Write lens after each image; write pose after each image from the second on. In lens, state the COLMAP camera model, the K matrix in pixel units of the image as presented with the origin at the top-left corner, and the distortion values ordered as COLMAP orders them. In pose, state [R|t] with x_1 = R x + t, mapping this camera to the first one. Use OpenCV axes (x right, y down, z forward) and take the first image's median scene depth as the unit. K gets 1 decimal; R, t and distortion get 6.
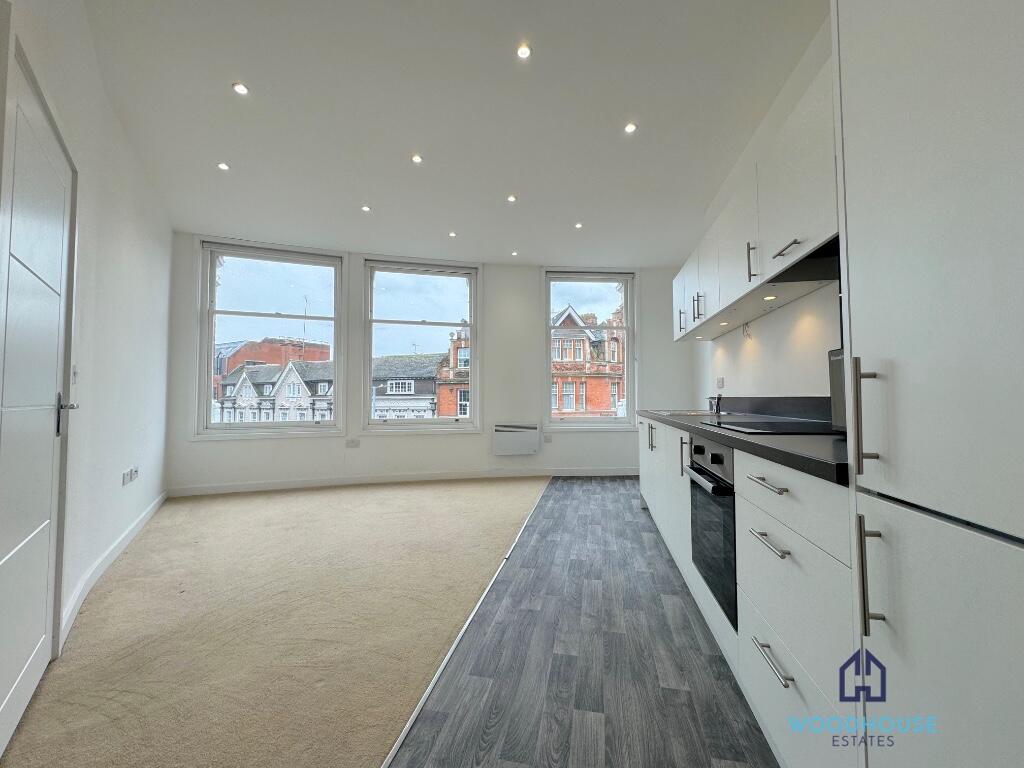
lens RADIAL K [[400.4, 0, 519.3], [0, 400.4, 383.8], [0, 0, 1]] dist [-0.000812, -0.000161]
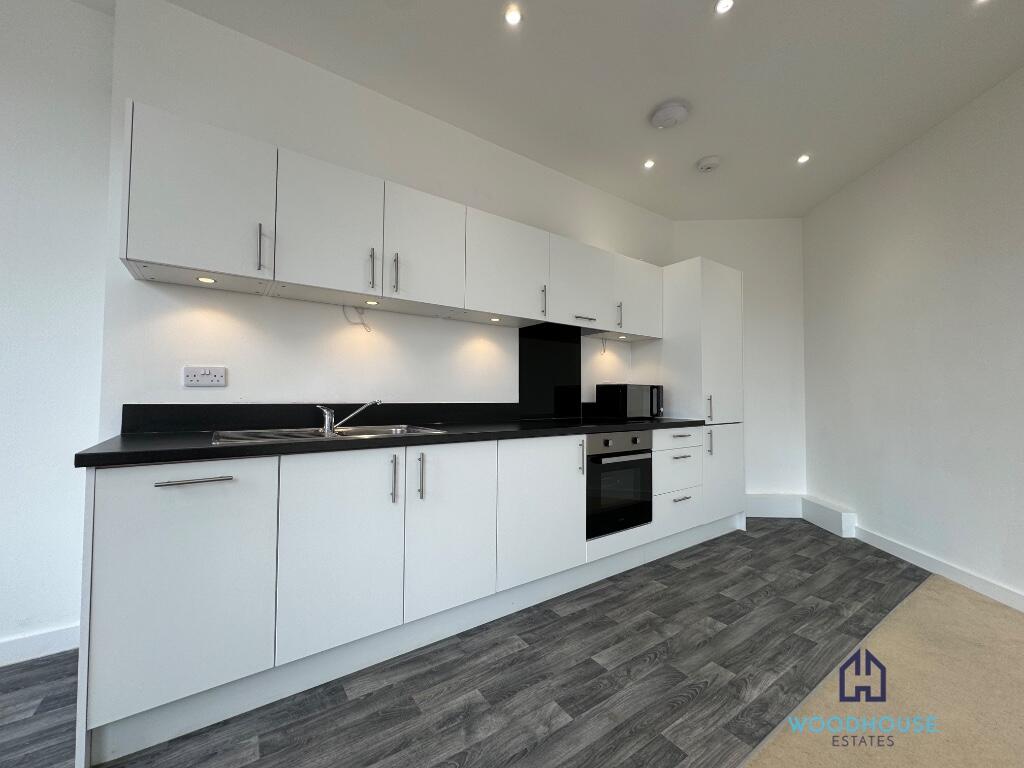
lens RADIAL K [[400.4, 0, 519.3], [0, 400.4, 383.8], [0, 0, 1]] dist [-0.000812, -0.000161]
pose [[-0.716755, 0.015213, 0.697159, -0.308079], [-0.035285, 0.997690, -0.058048, 0.060999], [-0.696432, -0.066205, -0.714562, 2.346031]]
